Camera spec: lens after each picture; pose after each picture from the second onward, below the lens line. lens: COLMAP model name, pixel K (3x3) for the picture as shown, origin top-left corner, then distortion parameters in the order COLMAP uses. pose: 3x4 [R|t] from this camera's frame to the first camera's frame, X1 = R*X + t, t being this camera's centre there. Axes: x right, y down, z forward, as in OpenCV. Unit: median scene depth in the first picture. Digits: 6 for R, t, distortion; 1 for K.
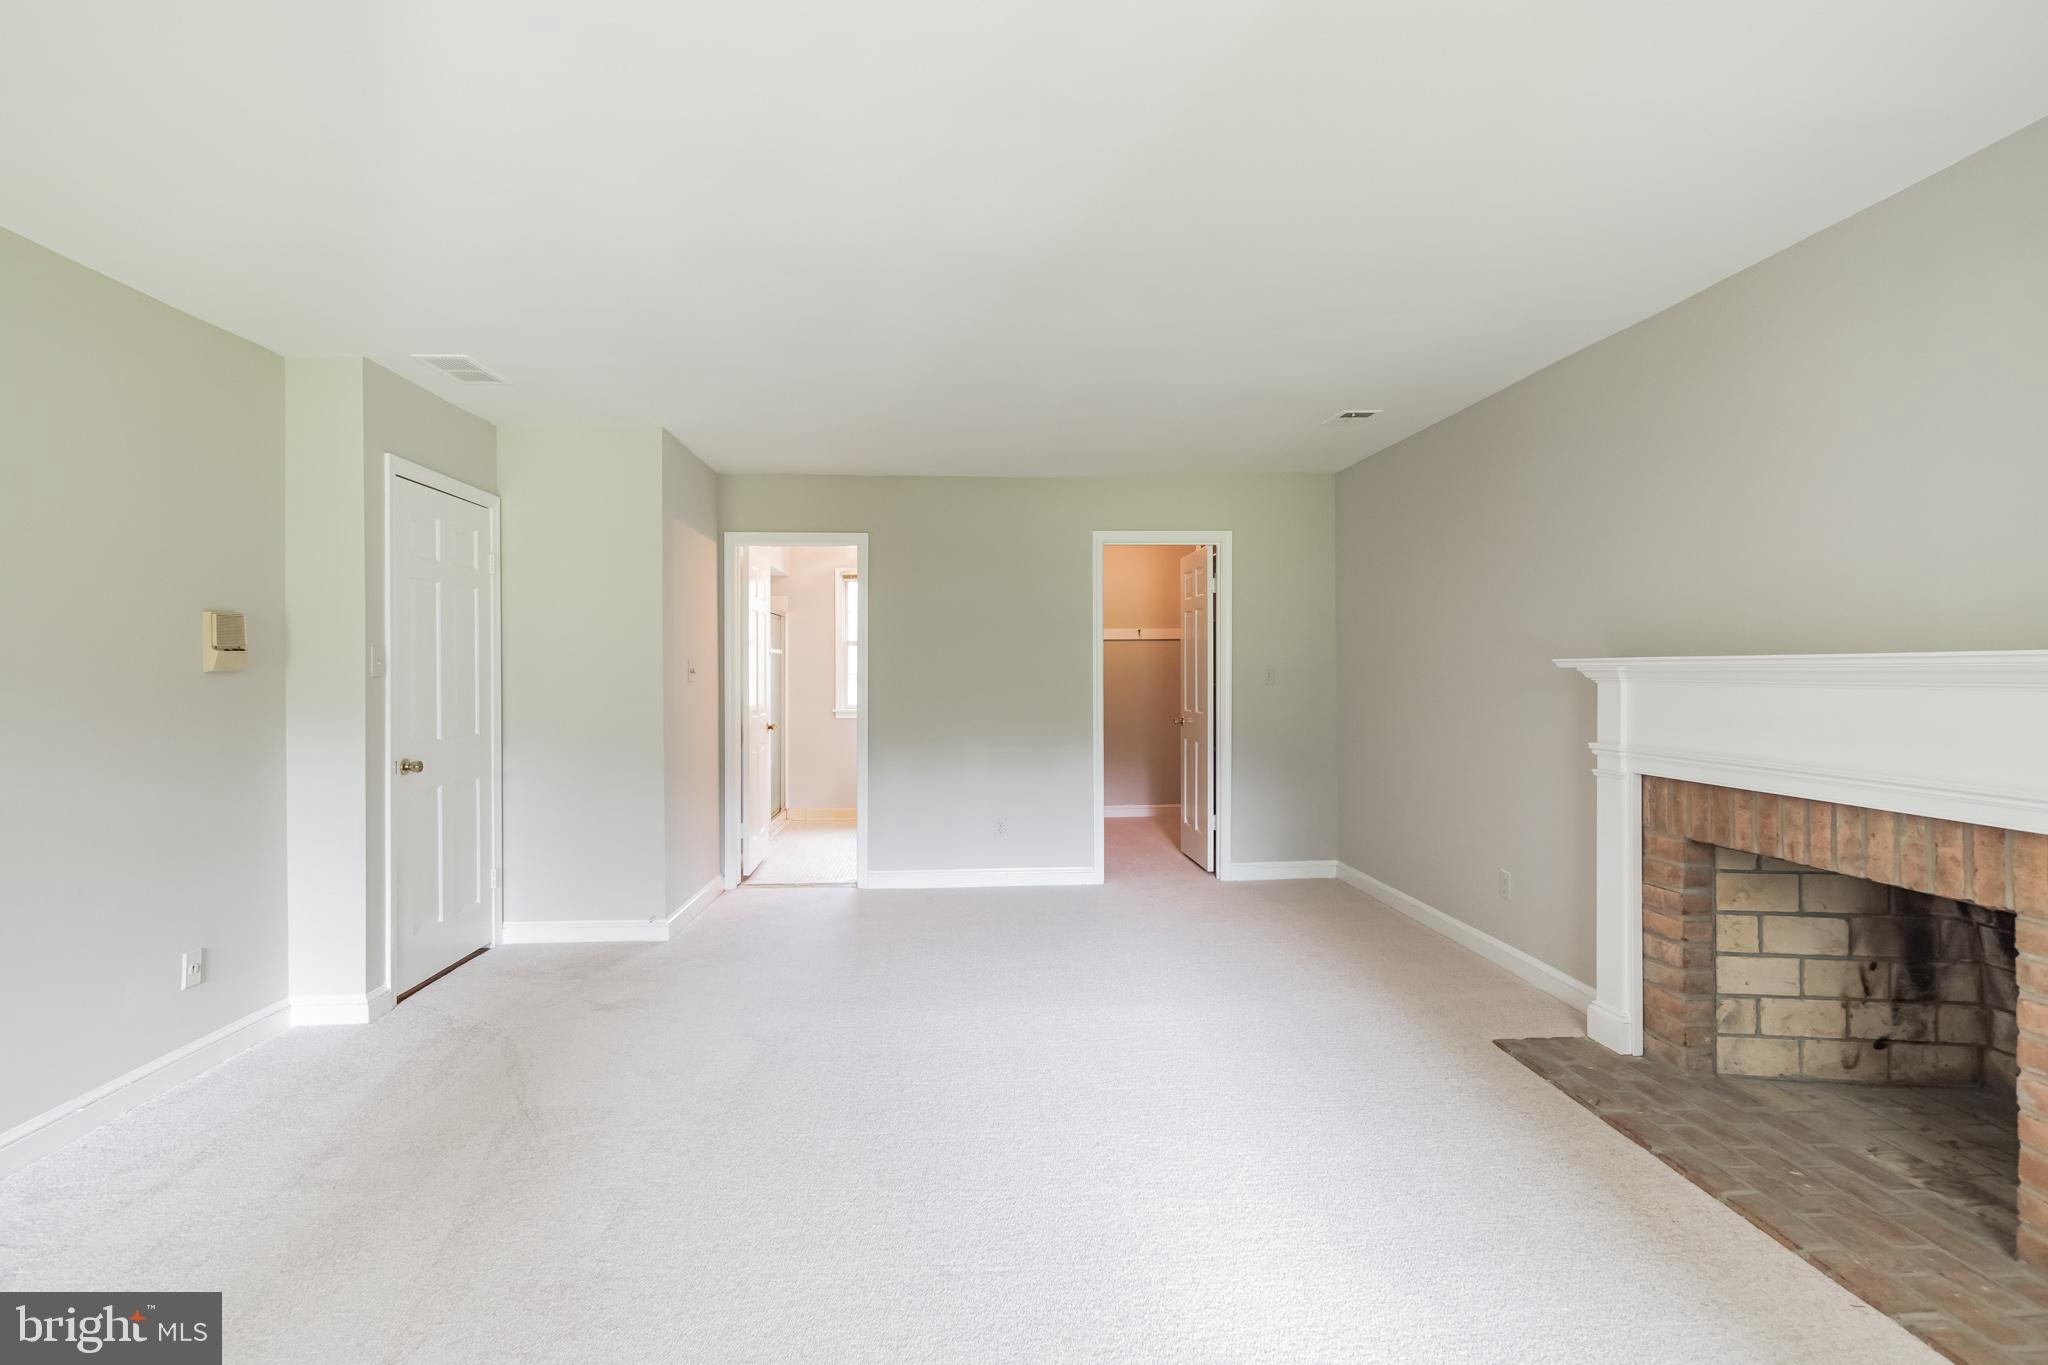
lens RADIAL K [[984.0, 0, 1021.4], [0, 984.0, 677.2], [0, 0, 1]] dist [-0.001105, 0.002196]
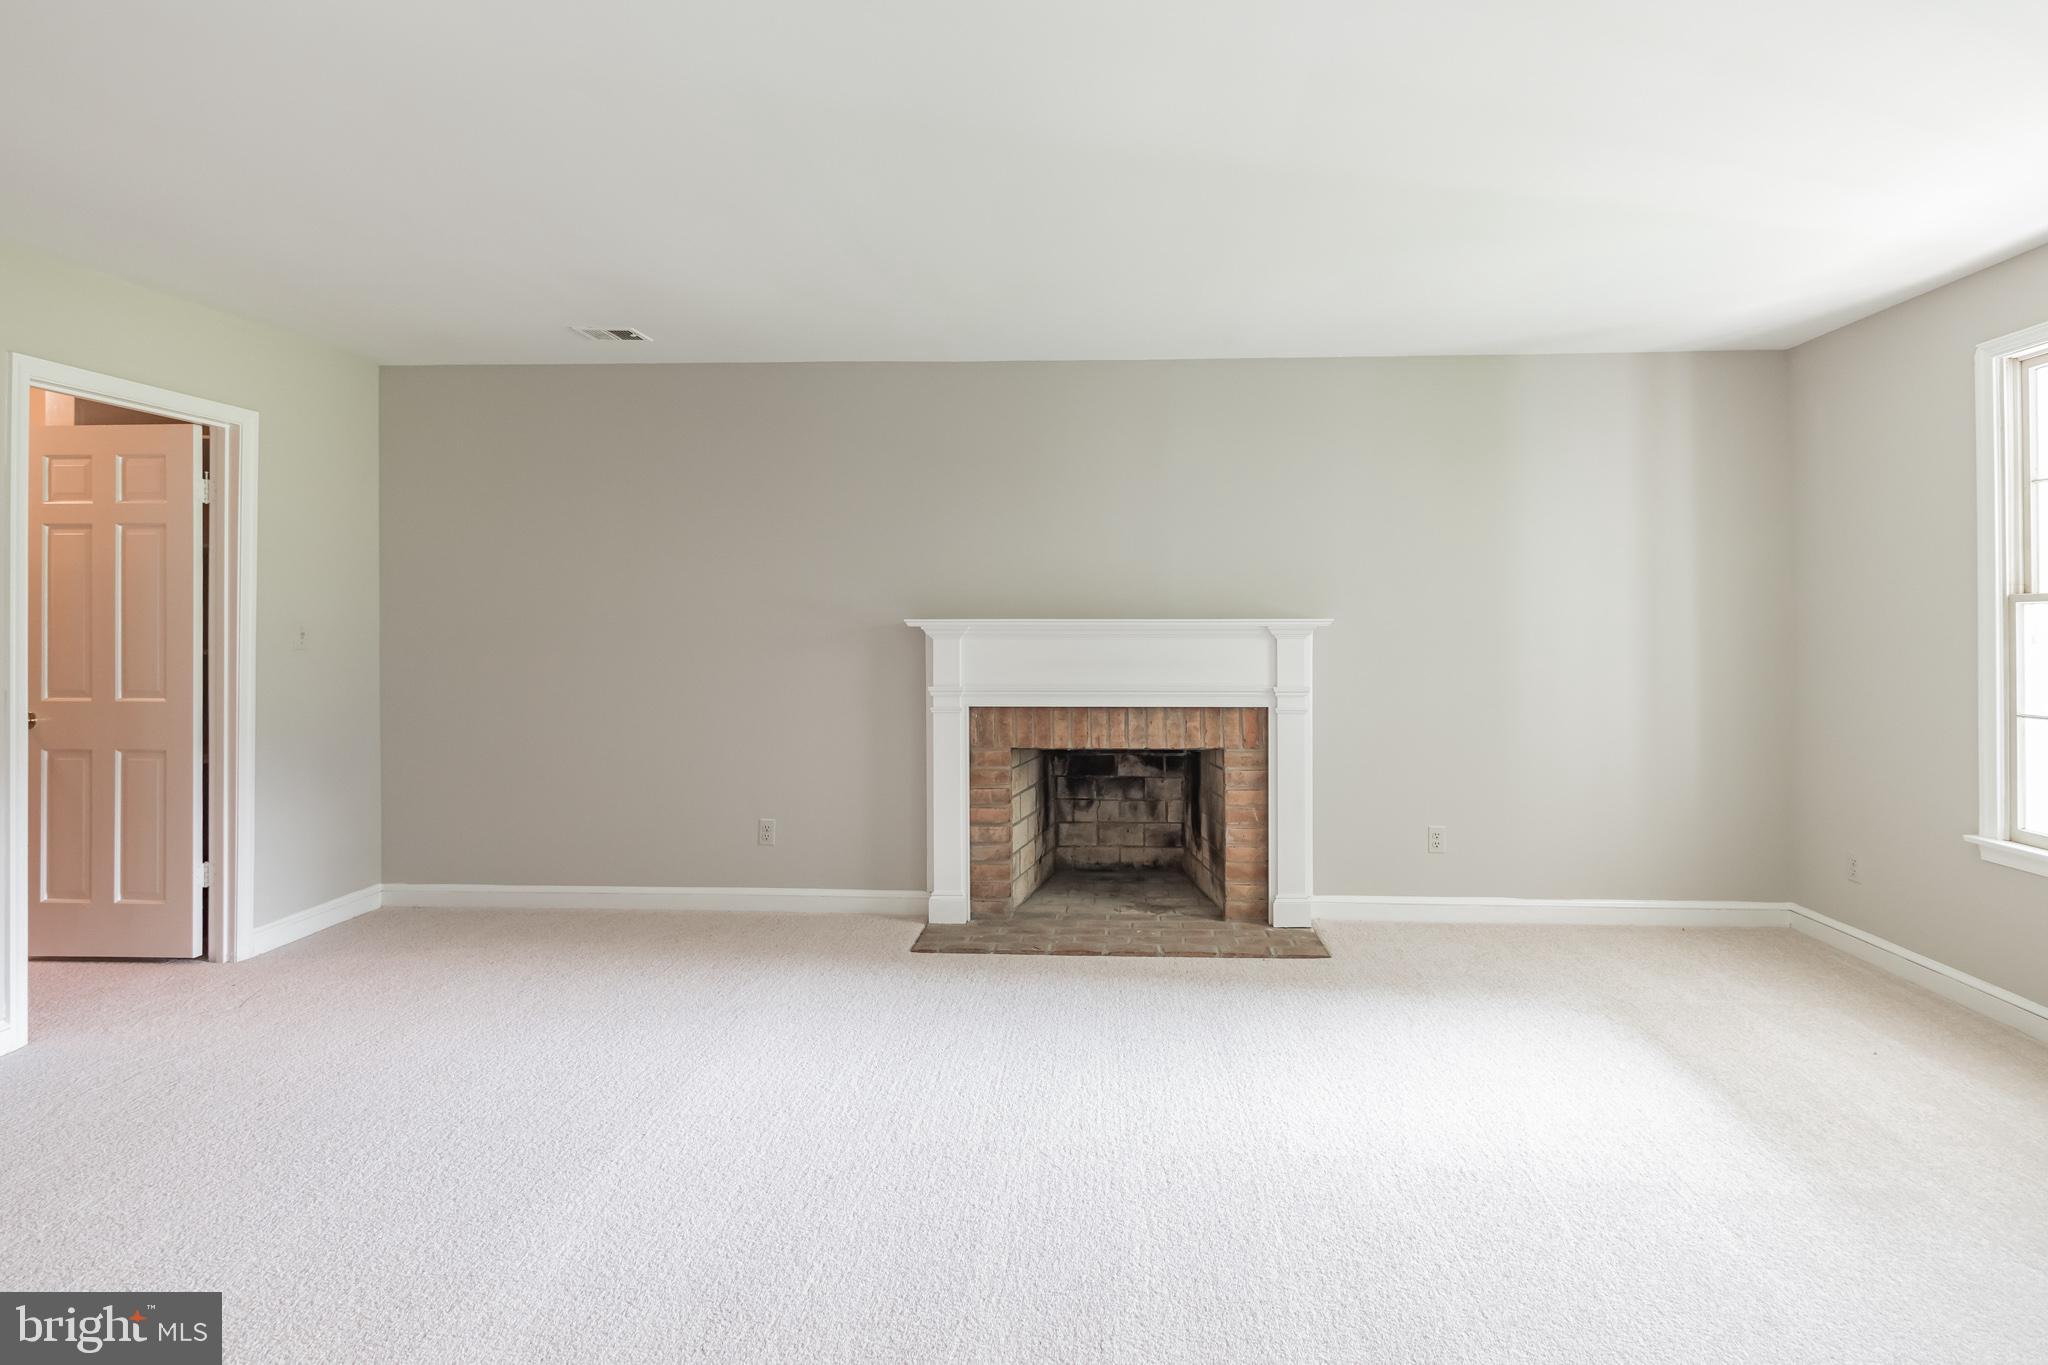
lens RADIAL K [[984.0, 0, 1041.1], [0, 984.0, 633.3], [0, 0, 1]] dist [-0.001105, 0.002196]
pose [[0.090140, 0.004930, 0.995917, -0.716336], [0.006256, 0.999965, -0.005516, 0.007355], [-0.995909, 0.006728, 0.090106, 0.820754]]
